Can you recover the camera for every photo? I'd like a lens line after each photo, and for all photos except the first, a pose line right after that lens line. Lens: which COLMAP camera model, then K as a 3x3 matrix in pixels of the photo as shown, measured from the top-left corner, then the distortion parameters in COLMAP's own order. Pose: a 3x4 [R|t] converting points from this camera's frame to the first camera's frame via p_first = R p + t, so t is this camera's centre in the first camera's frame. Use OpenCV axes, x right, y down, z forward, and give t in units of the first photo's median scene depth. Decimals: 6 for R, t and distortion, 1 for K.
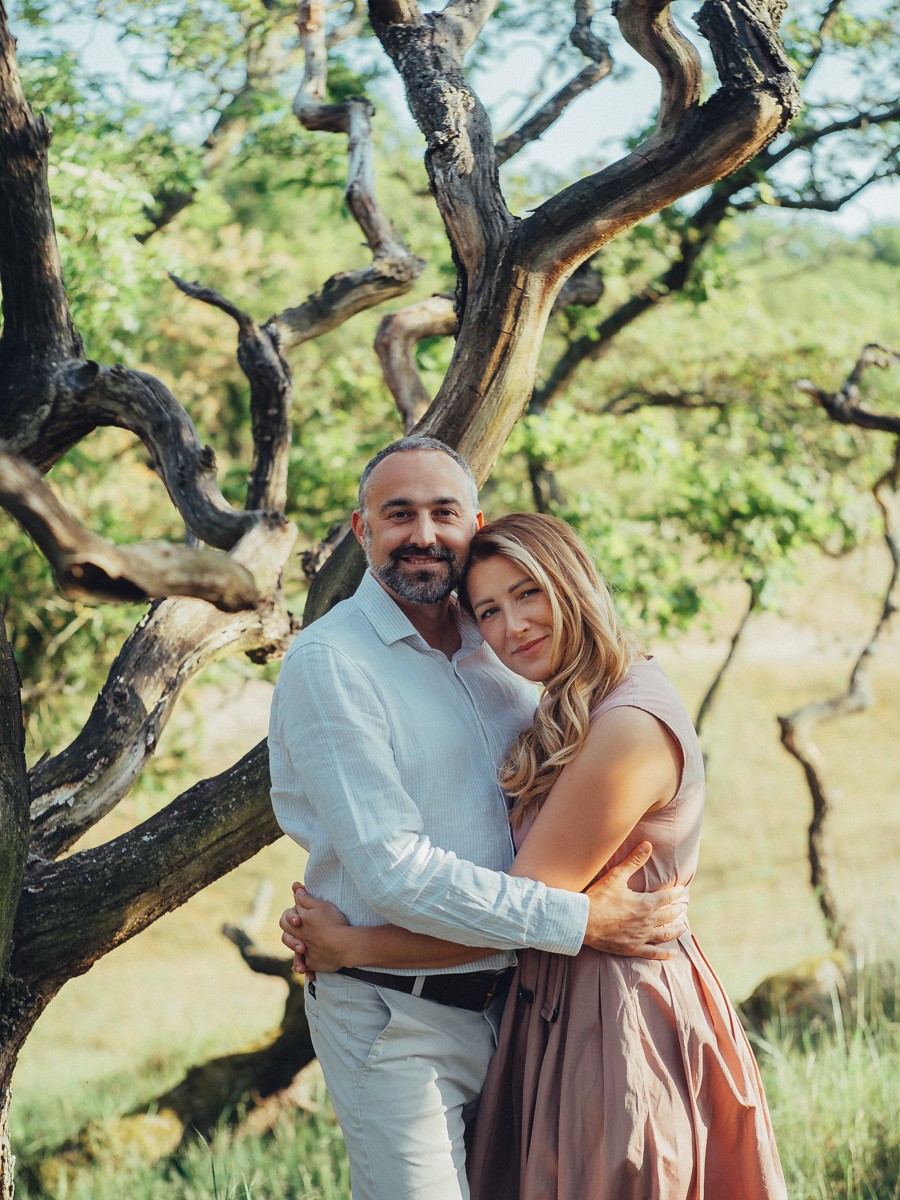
lens RADIAL K [[1532.3, 0, 450.0], [0, 1532.3, 600.0], [0, 0, 1]] dist [-0.119103, 0.077992]
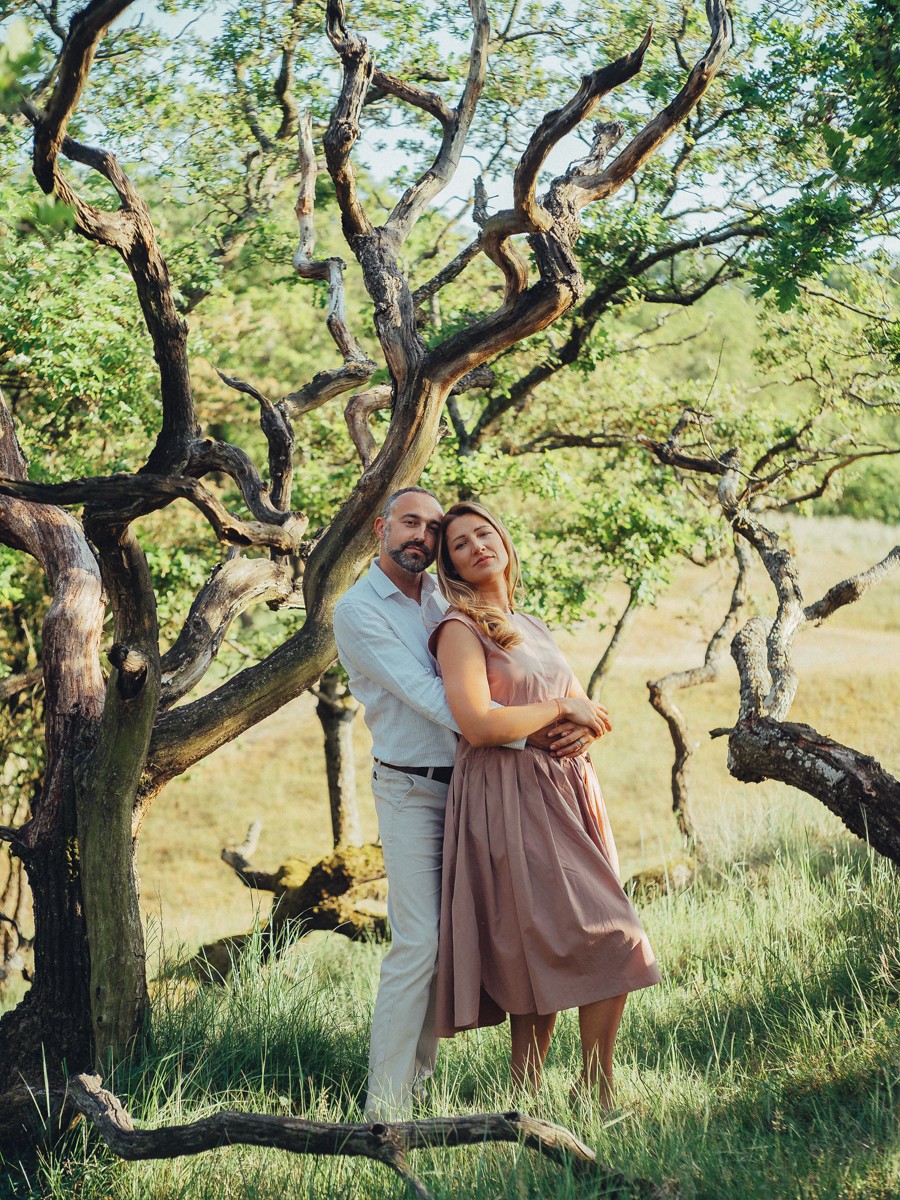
lens RADIAL K [[1445.4, 0, 454.3], [0, 1445.4, 633.7], [0, 0, 1]] dist [-0.132652, 0.157495]
pose [[0.999608, 0.003729, 0.027756, 0.013836], [-0.004000, 0.999945, 0.009720, 0.026294], [-0.027719, -0.009827, 0.999567, -0.292773]]
